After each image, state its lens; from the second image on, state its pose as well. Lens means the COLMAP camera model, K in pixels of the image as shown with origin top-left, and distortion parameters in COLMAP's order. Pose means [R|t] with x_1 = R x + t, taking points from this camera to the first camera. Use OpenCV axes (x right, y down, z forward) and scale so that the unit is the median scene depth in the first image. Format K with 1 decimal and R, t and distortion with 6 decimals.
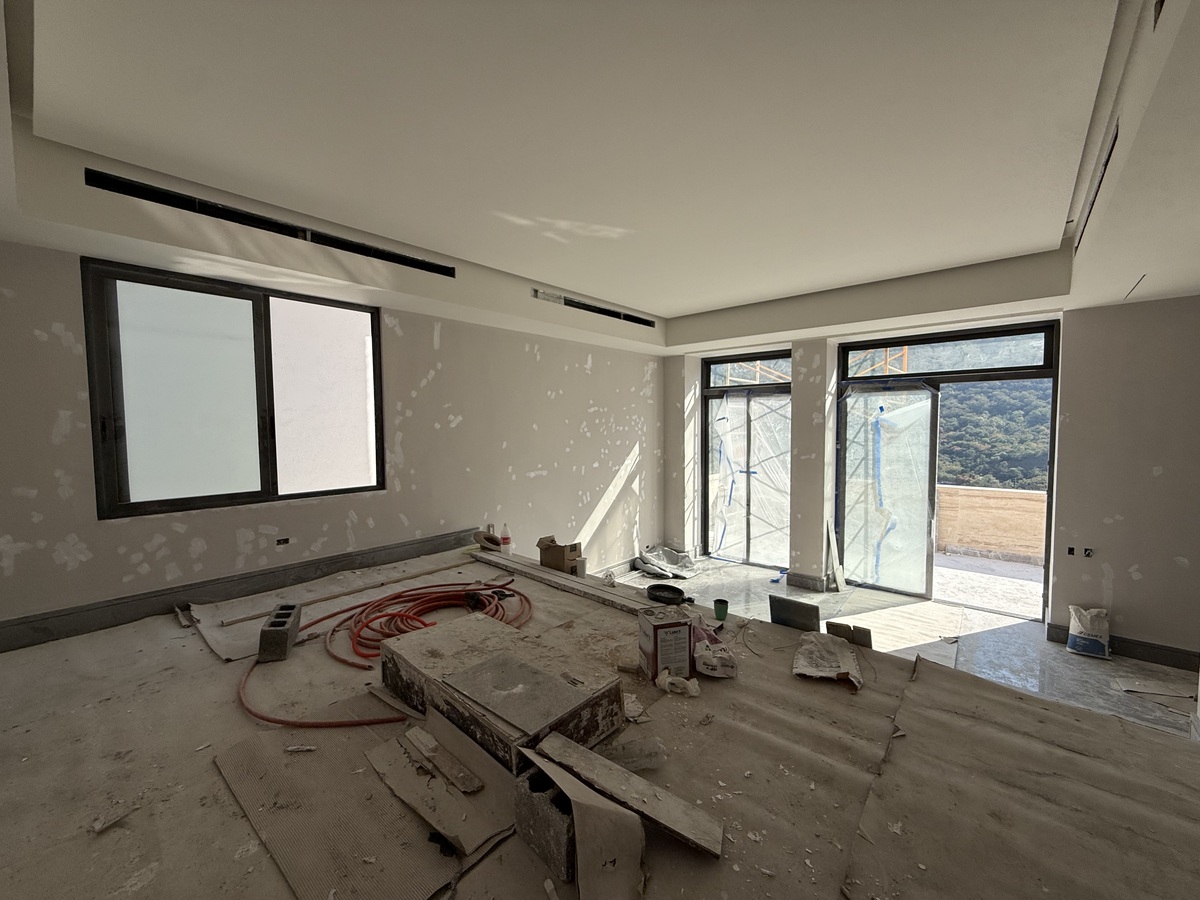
lens RADIAL K [[481.6, 0, 597.6], [0, 481.6, 449.0], [0, 0, 1]] dist [0.000555, -0.000085]
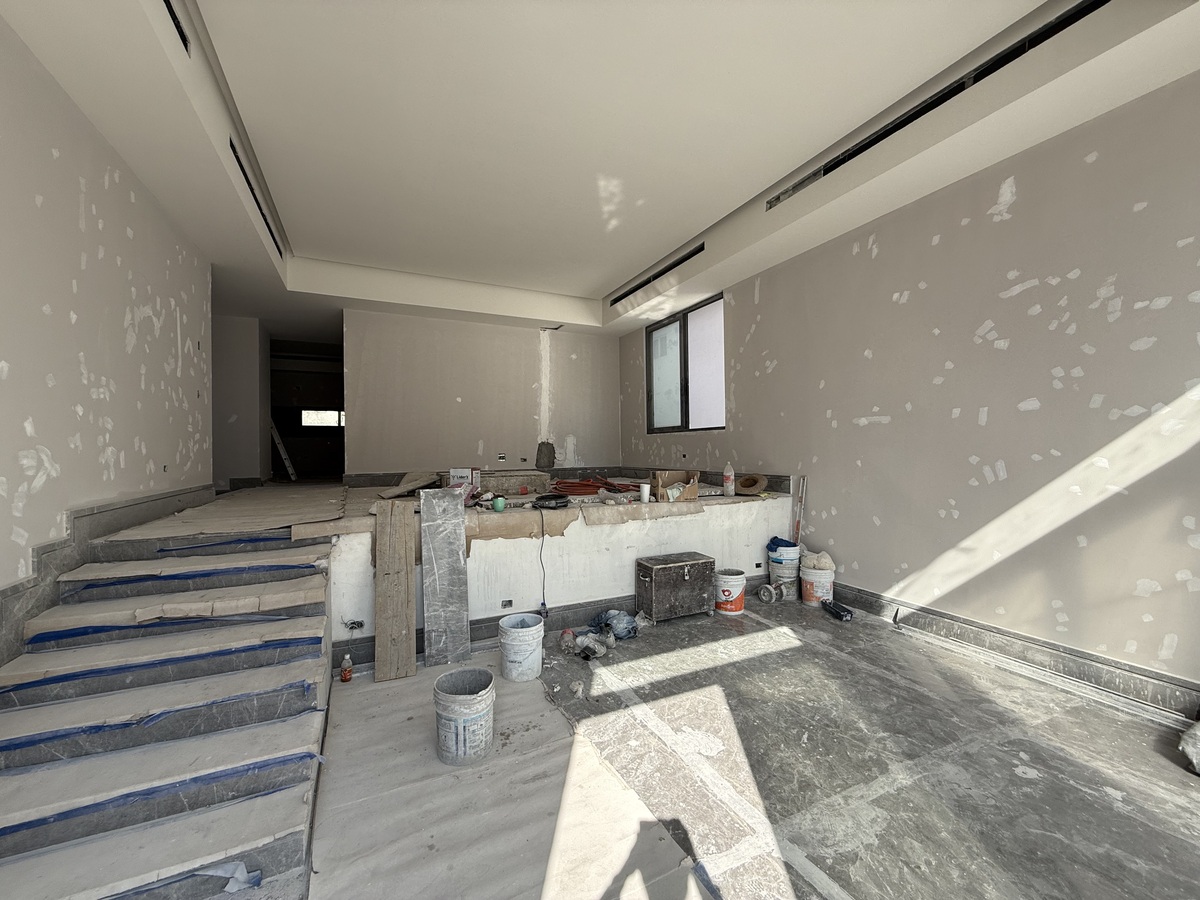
lens RADIAL K [[478.7, 0, 595.9], [0, 478.7, 449.6], [0, 0, 1]] dist [0.000460, 0.000043]
pose [[-0.402345, 0.010670, -0.915426, 0.677151], [-0.034784, 0.999032, 0.026933, 0.089944], [0.914827, 0.042679, -0.401585, 0.926362]]
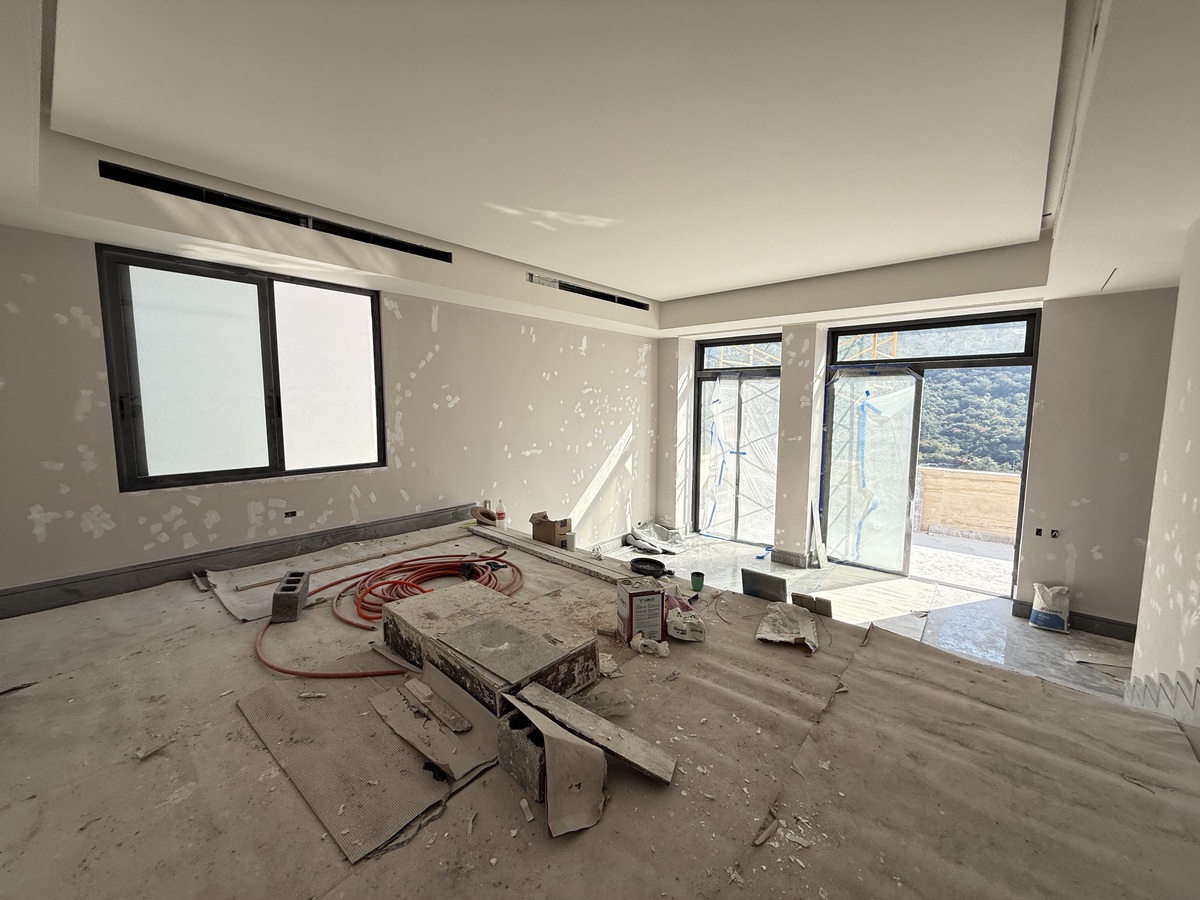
lens RADIAL K [[478.7, 0, 595.9], [0, 478.7, 449.6], [0, 0, 1]] dist [0.000460, 0.000043]
pose [[0.999927, 0.011126, -0.004639, 0.016900], [-0.010893, 0.998805, 0.047648, -0.005608], [0.005164, -0.047594, 0.998853, -0.032148]]
